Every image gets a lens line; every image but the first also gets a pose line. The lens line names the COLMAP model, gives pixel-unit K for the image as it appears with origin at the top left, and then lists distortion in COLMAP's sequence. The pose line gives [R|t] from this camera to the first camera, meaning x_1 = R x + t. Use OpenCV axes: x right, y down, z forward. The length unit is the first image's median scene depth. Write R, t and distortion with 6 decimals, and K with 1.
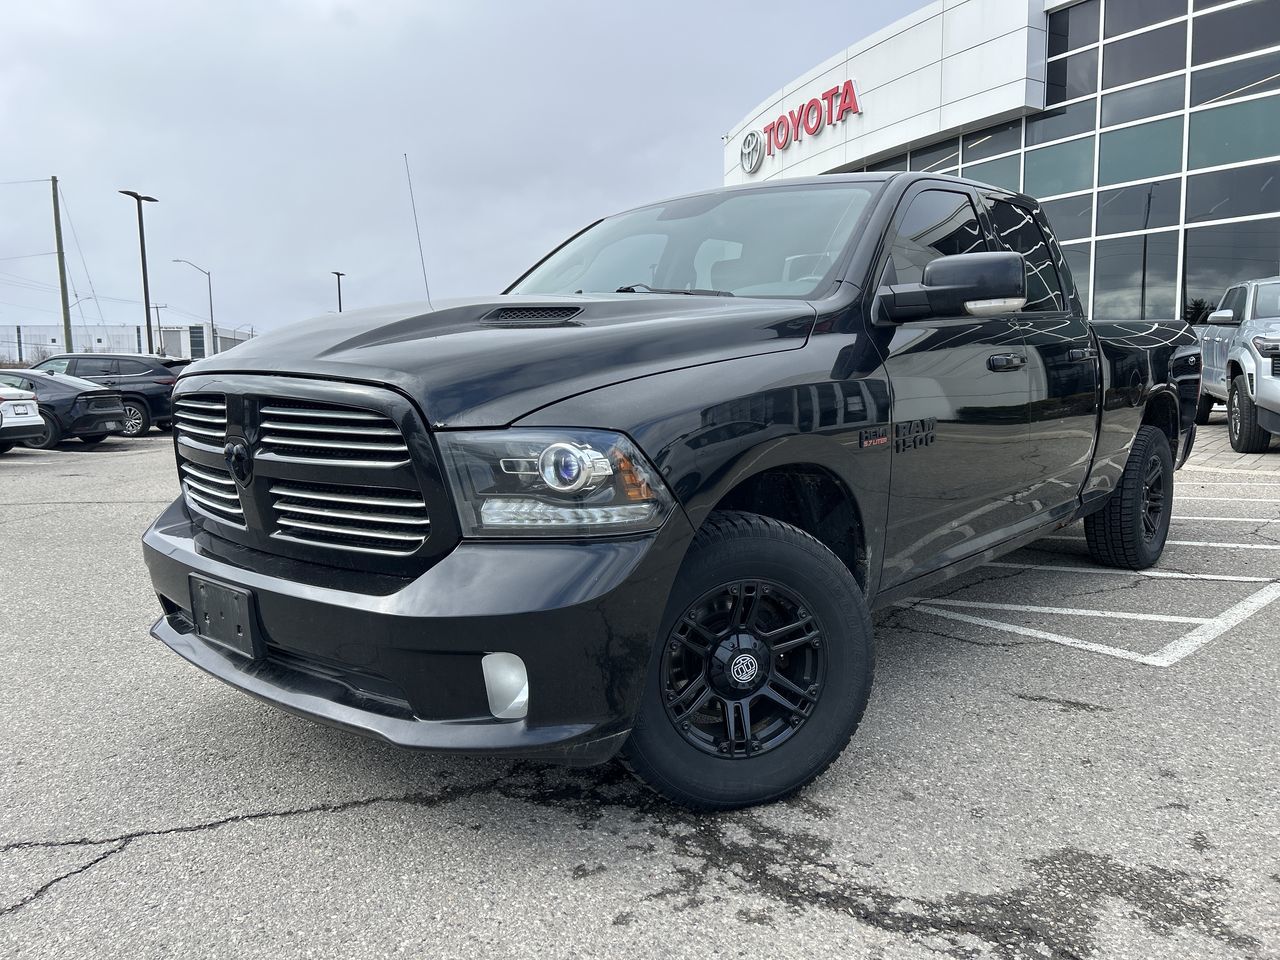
lens RADIAL K [[953.6, 0, 631.9], [0, 953.6, 479.0], [0, 0, 1]] dist [0.059002, -0.058349]
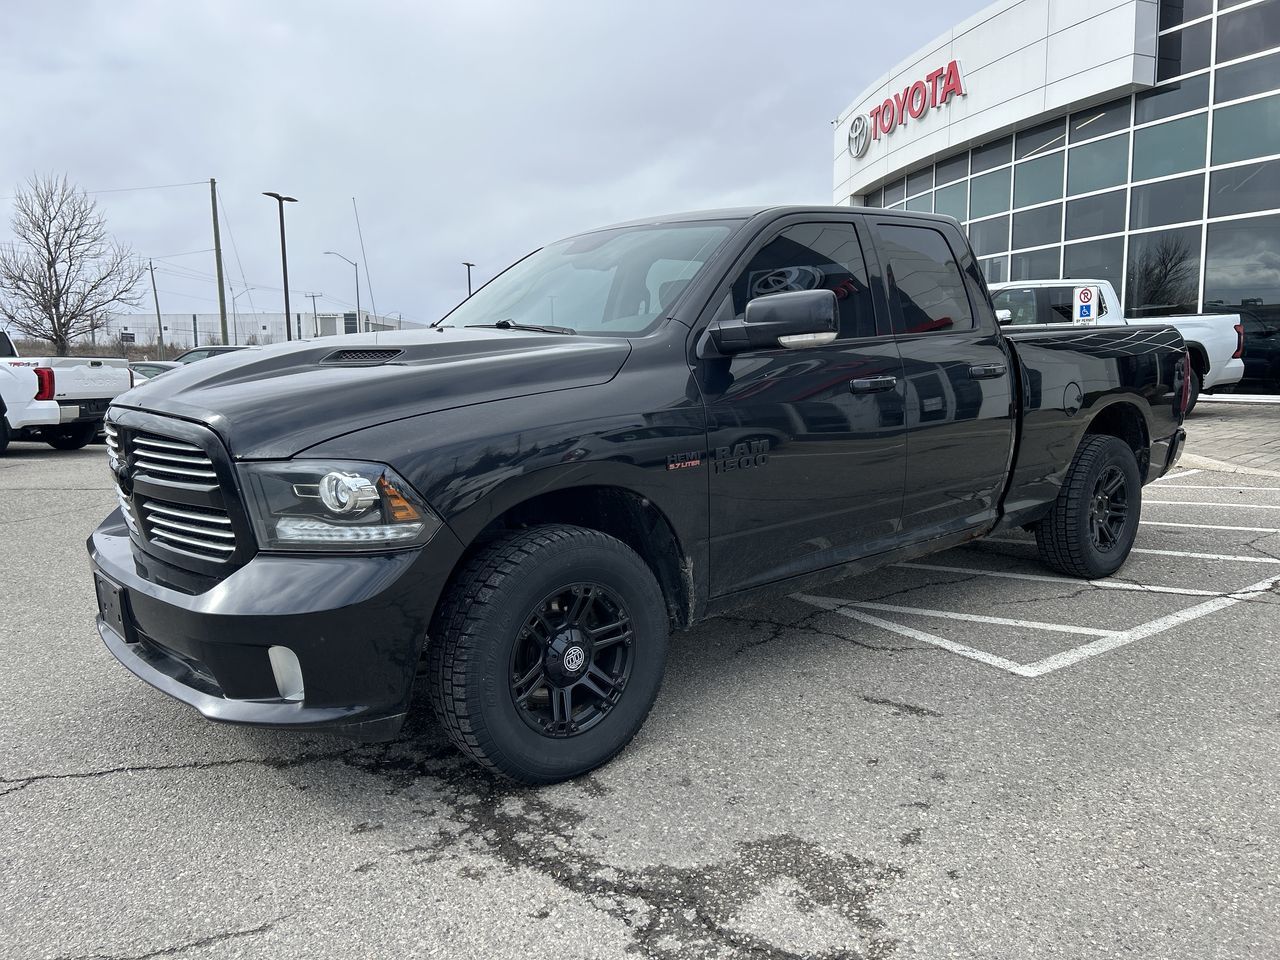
lens RADIAL K [[953.6, 0, 634.2], [0, 953.6, 472.5], [0, 0, 1]] dist [0.059002, -0.058349]
pose [[0.990401, 0.014112, -0.137499, 0.300945], [-0.012629, 0.999852, 0.011652, -0.036244], [0.137643, -0.009804, 0.990433, -0.093018]]
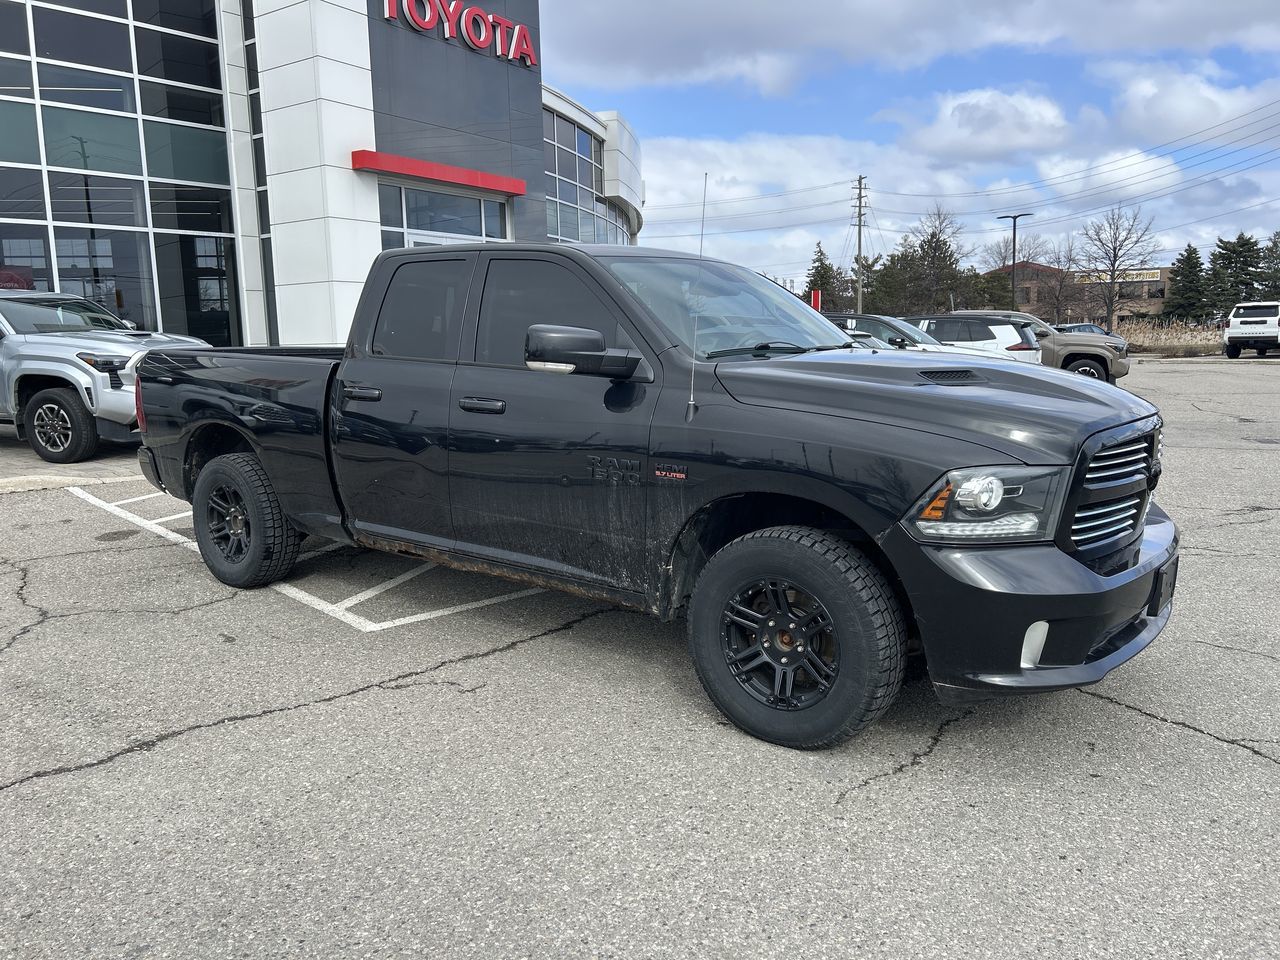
lens RADIAL K [[953.6, 0, 631.3], [0, 953.6, 471.9], [0, 0, 1]] dist [0.059002, -0.058349]
pose [[-0.069127, -0.126036, 0.989614, -1.319910], [0.129545, 0.982454, 0.134173, -0.237187], [-0.989161, 0.137474, -0.051586, 1.371820]]
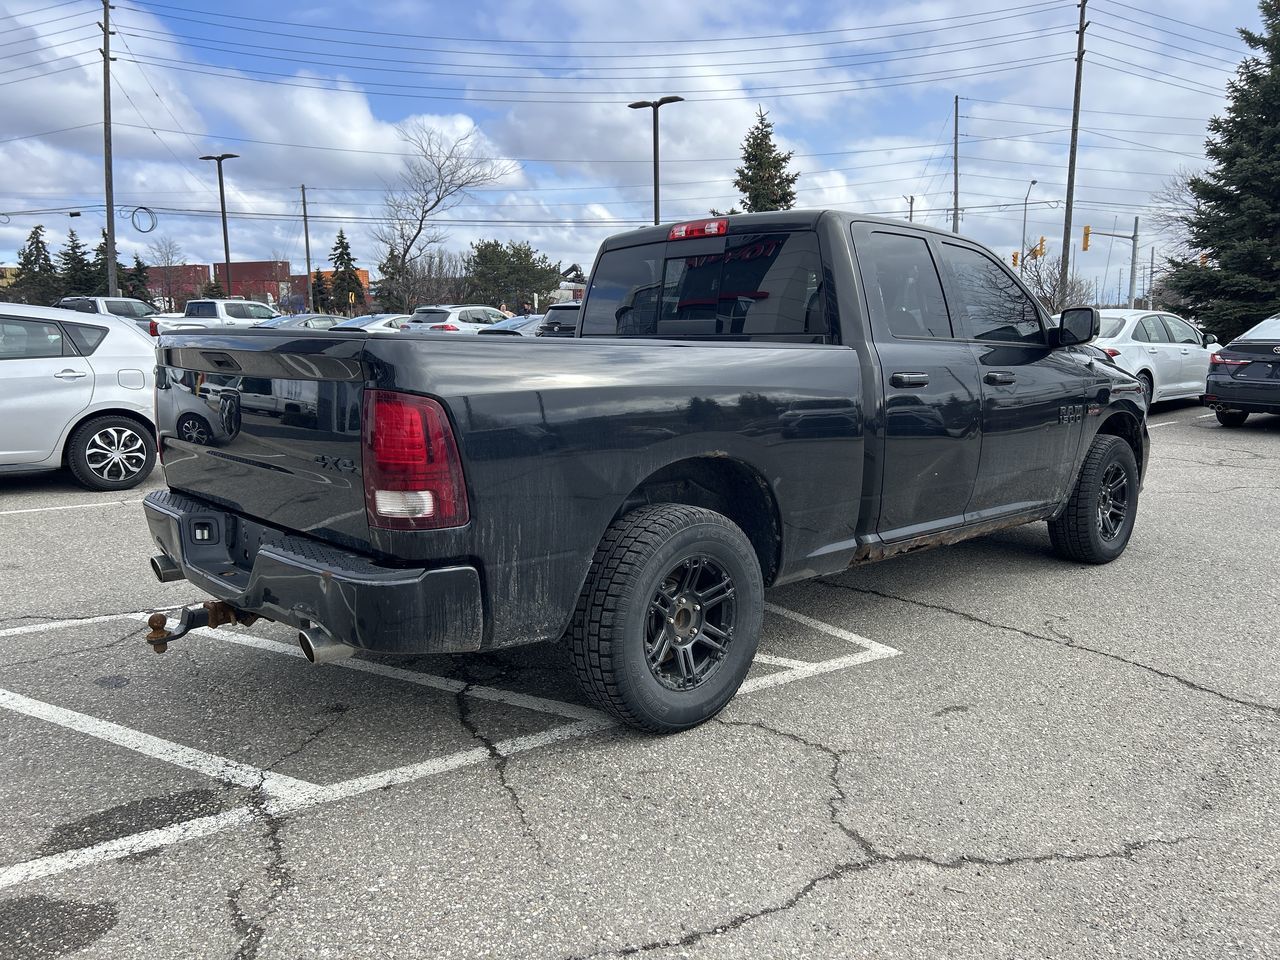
lens RADIAL K [[953.6, 0, 642.6], [0, 953.6, 489.9], [0, 0, 1]] dist [0.059002, -0.058349]
pose [[-0.996720, -0.001326, 0.080921, 0.384465], [0.021632, 0.959124, 0.282160, -0.431807], [-0.077988, 0.282985, -0.955949, 2.932306]]
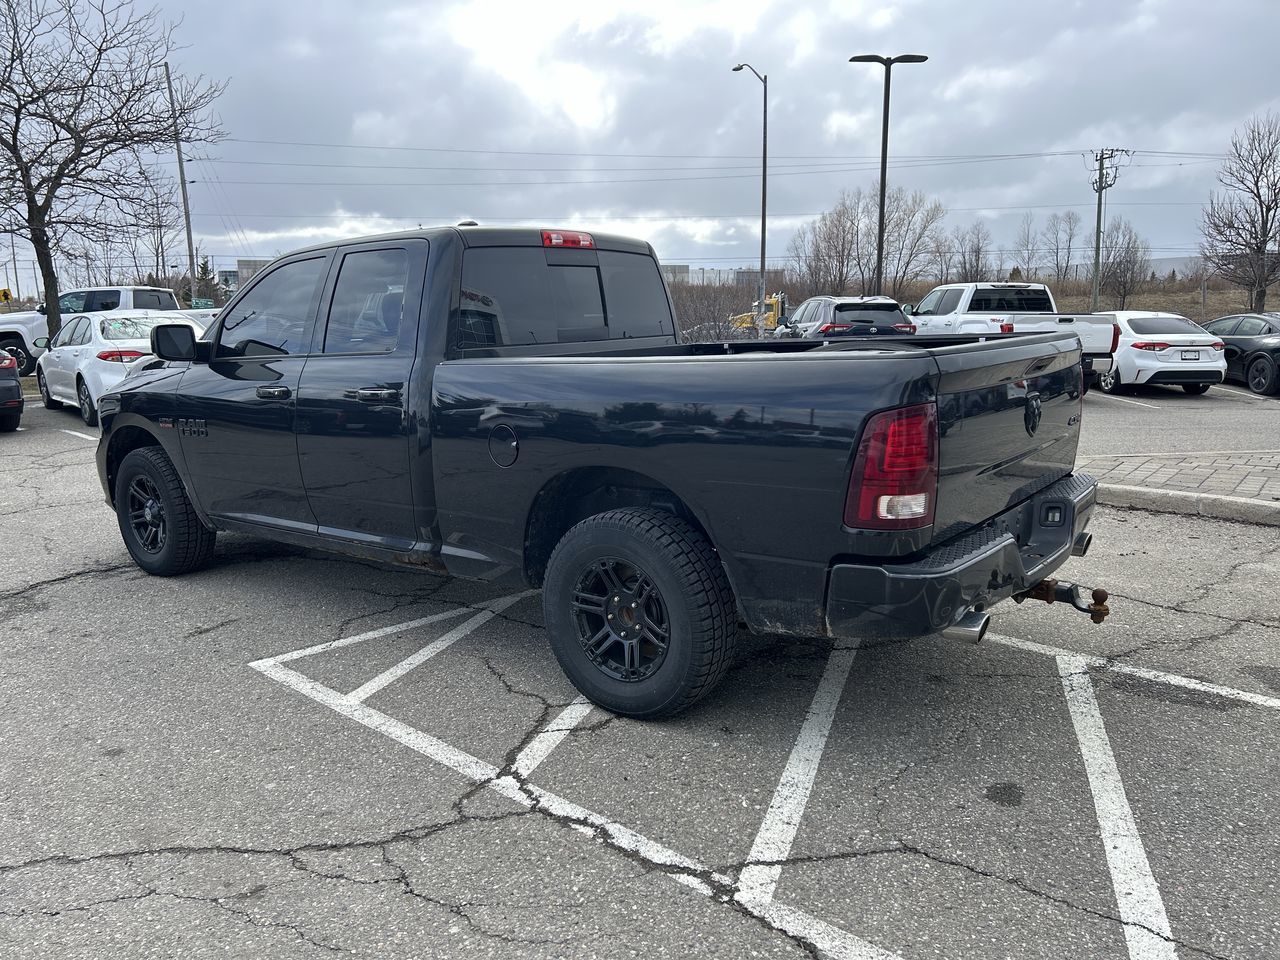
lens RADIAL K [[953.6, 0, 631.4], [0, 953.6, 485.4], [0, 0, 1]] dist [0.059002, -0.058349]
pose [[0.063837, 0.192910, -0.979138, 1.897711], [-0.102296, 0.977236, 0.185866, -0.319836], [0.992704, 0.088297, 0.082118, 1.515089]]
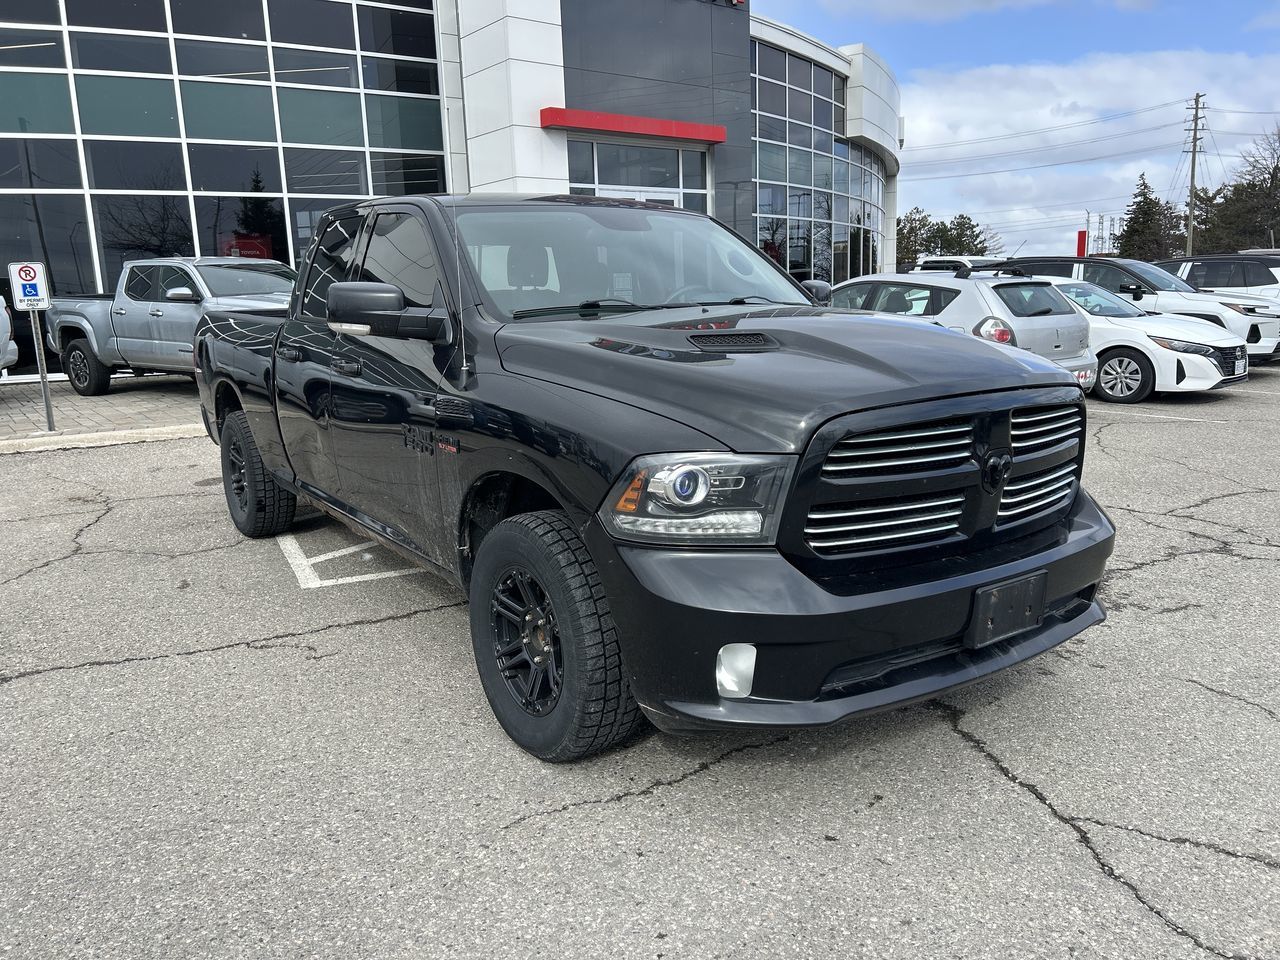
lens RADIAL K [[953.6, 0, 631.2], [0, 953.6, 479.9], [0, 0, 1]] dist [0.059002, -0.058349]
pose [[0.225211, -0.177125, 0.958074, -1.164957], [0.138251, 0.979196, 0.148532, -0.170802], [-0.964451, 0.099003, 0.245014, 0.845975]]
